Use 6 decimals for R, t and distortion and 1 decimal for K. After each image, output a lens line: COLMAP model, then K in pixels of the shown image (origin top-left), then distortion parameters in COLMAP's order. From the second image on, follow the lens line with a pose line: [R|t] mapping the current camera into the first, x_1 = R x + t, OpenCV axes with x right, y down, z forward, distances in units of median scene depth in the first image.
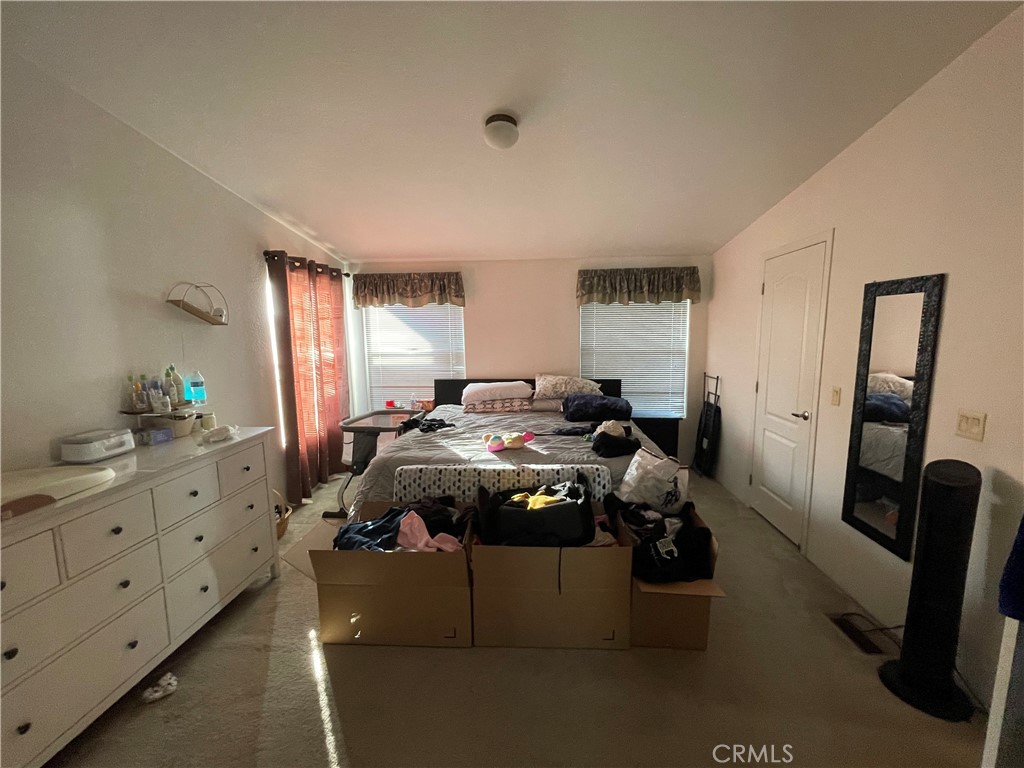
lens RADIAL K [[414.0, 0, 509.1], [0, 414.0, 385.4], [0, 0, 1]] dist [-0.001129, 0.000134]
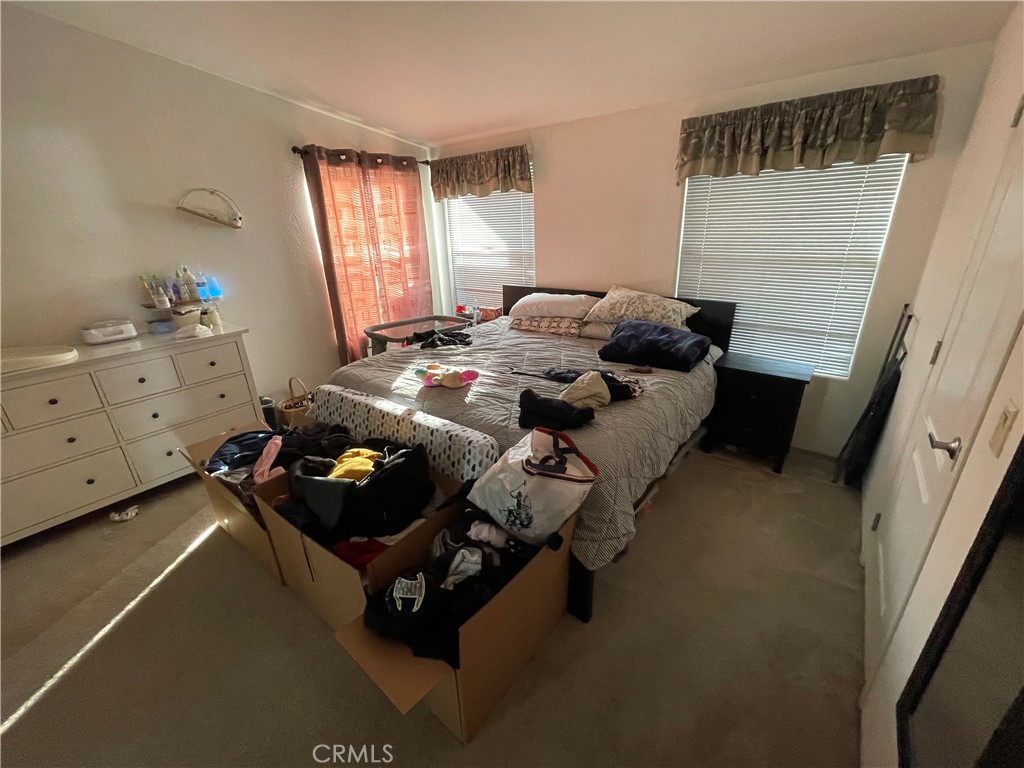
lens RADIAL K [[414.0, 0, 513.1], [0, 414.0, 383.9], [0, 0, 1]] dist [-0.001129, 0.000134]
pose [[0.830240, 0.187996, -0.524746, 0.365162], [-0.050712, 0.962979, 0.264763, -0.049402], [0.555094, -0.193206, 0.809038, 0.285930]]
